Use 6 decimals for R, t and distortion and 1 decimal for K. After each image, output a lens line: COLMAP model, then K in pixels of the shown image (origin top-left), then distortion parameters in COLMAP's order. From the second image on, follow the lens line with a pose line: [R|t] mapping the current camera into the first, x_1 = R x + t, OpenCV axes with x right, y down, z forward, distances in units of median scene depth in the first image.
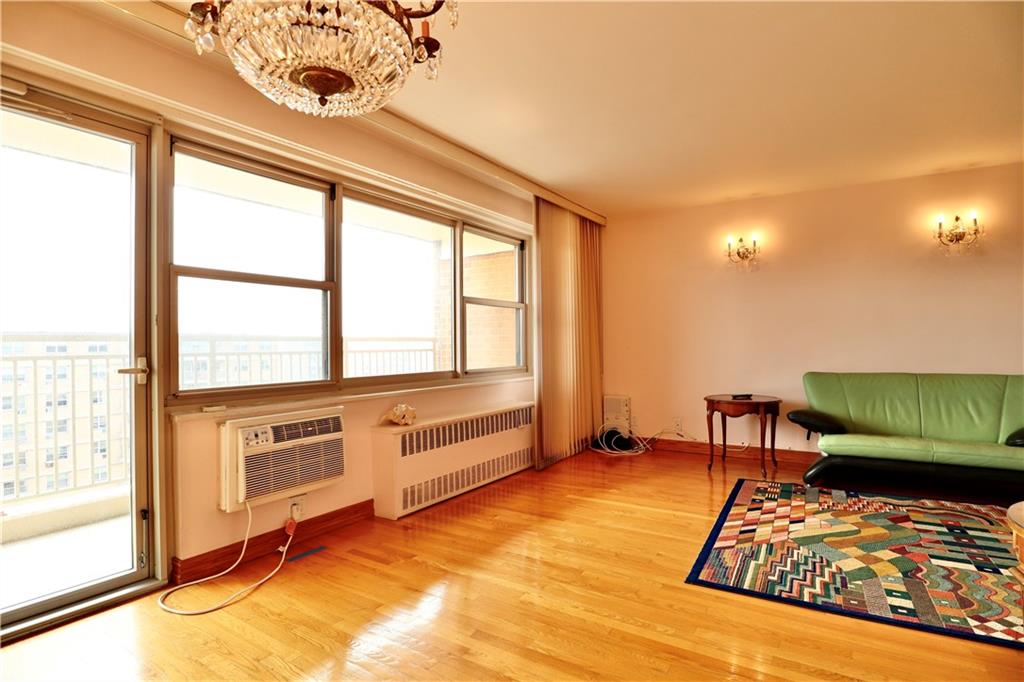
lens RADIAL K [[516.0, 0, 517.6], [0, 516.0, 337.8], [0, 0, 1]] dist [-0.048912, 0.015659]
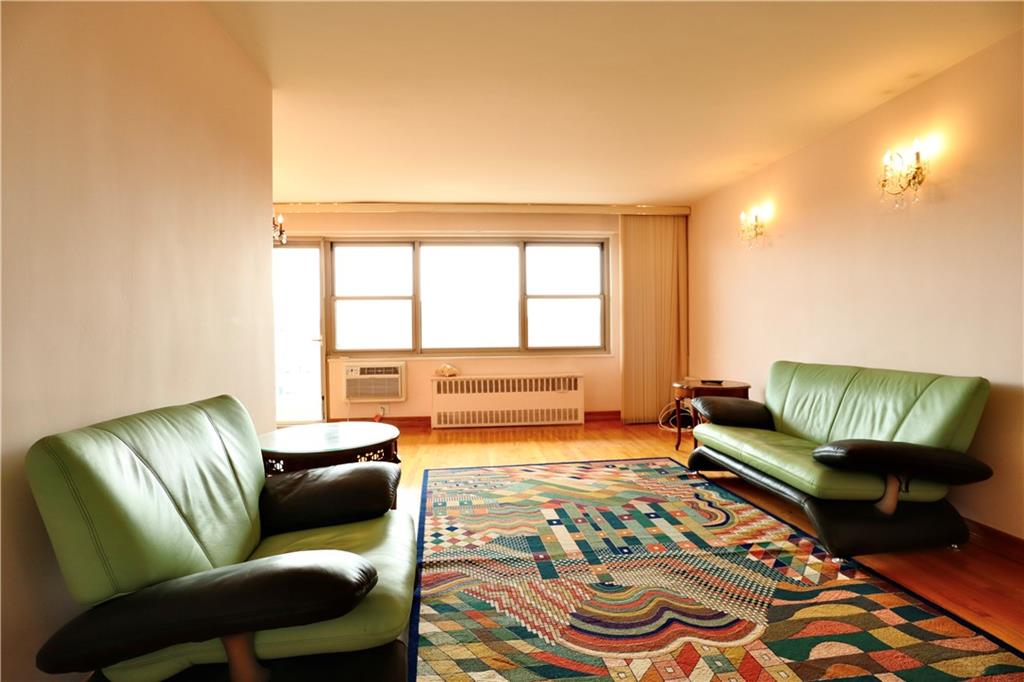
lens RADIAL K [[516.0, 0, 517.6], [0, 516.0, 337.8], [0, 0, 1]] dist [-0.048912, 0.015659]
pose [[0.624685, 0.015248, -0.780728, 1.326566], [0.014964, 0.999392, 0.031491, -0.008987], [0.780734, -0.031355, 0.624077, 0.132361]]
